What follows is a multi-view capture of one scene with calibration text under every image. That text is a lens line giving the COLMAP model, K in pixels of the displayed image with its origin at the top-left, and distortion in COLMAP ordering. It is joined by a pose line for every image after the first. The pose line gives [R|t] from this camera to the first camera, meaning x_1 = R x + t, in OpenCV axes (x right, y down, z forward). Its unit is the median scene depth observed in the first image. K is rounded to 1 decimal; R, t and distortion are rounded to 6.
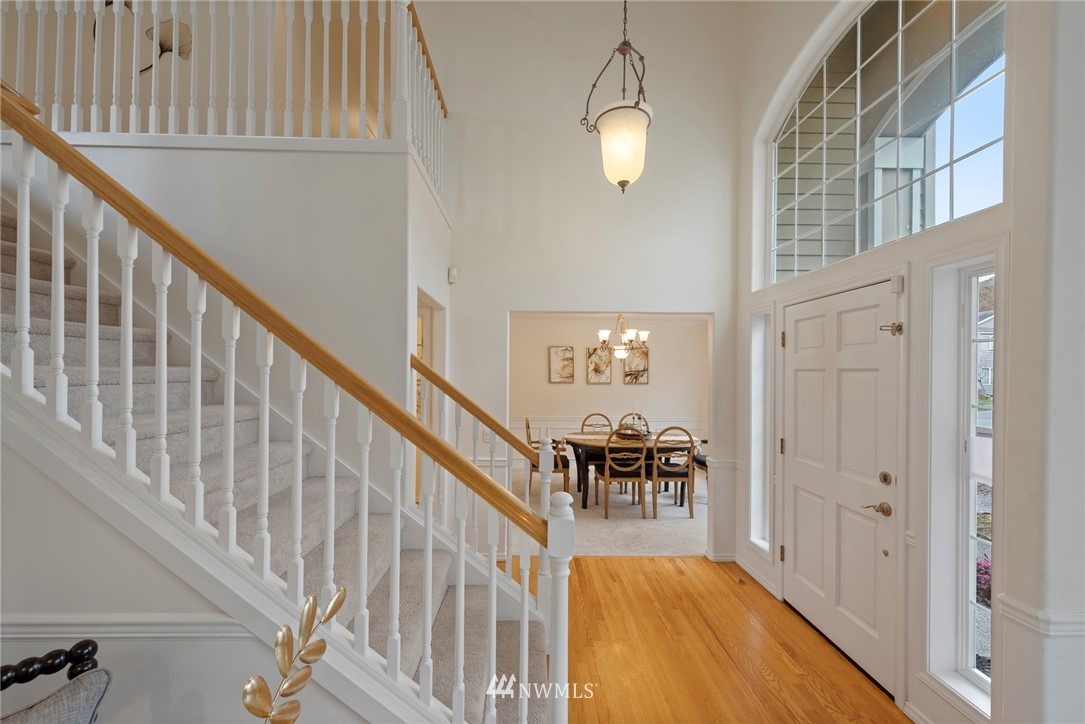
lens RADIAL K [[429.2, 0, 536.7], [0, 429.2, 369.5], [0, 0, 1]] dist [0.010890, -0.003036]
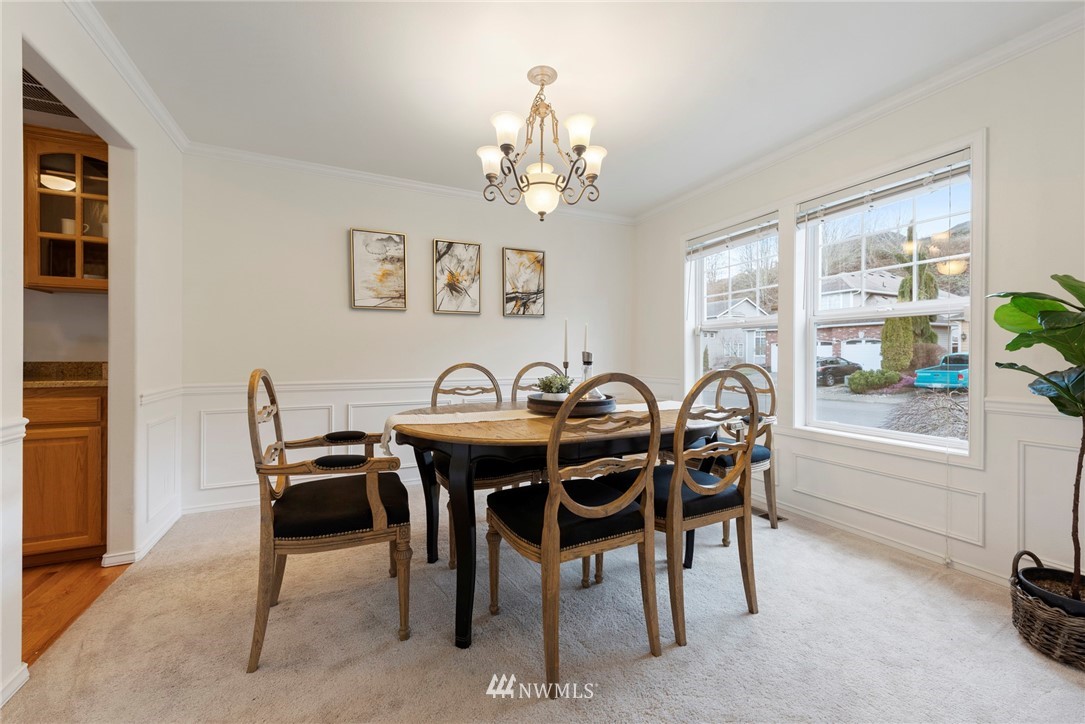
lens RADIAL K [[429.2, 0, 534.5], [0, 429.2, 352.9], [0, 0, 1]] dist [0.010890, -0.003036]
pose [[0.917652, -0.009196, 0.397278, 0.038256], [0.009362, 0.999955, 0.001522, 0.116783], [-0.397274, 0.002322, 0.917697, 0.729410]]
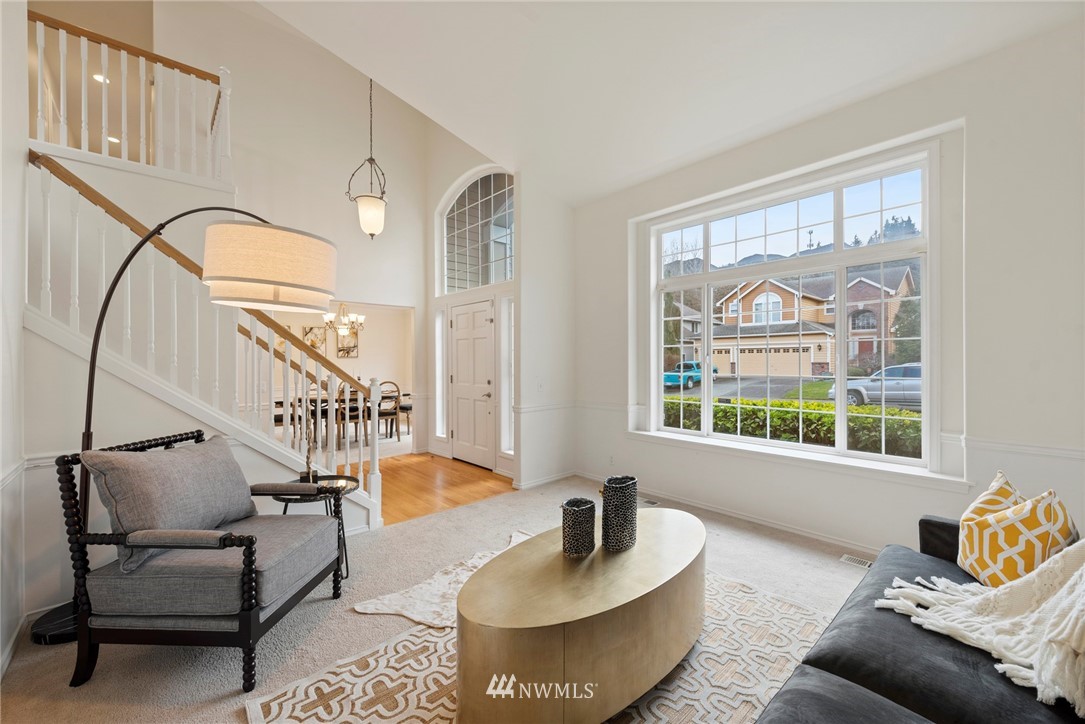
lens RADIAL K [[429.2, 0, 544.1], [0, 429.2, 359.3], [0, 0, 1]] dist [0.010890, -0.003036]
pose [[0.745978, -0.015235, 0.665797, -0.258589], [0.010978, 0.999884, 0.010579, 0.046757], [-0.665881, -0.000582, 0.746058, -0.460137]]
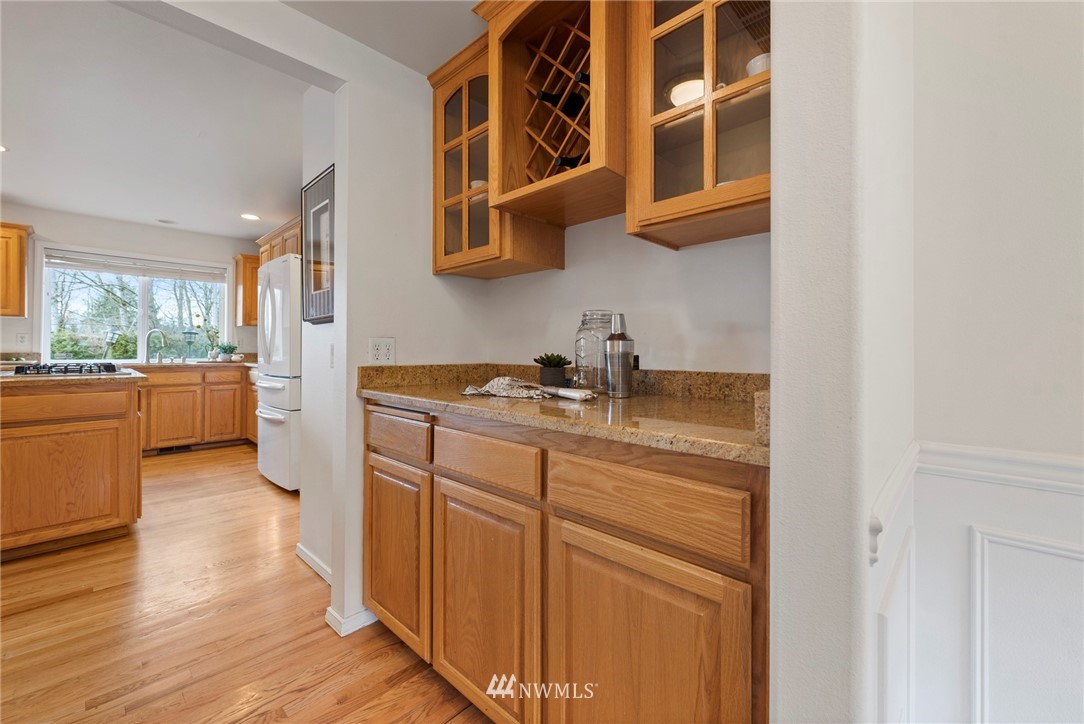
lens RADIAL K [[443.0, 0, 541.9], [0, 443.0, 351.7], [0, 0, 1]] dist [-0.014717, 0.000061]
pose [[0.700801, -0.011139, -0.713270, -0.125525], [0.010114, 0.999933, -0.005679, 0.111798], [0.713285, -0.003234, 0.700866, 1.131470]]
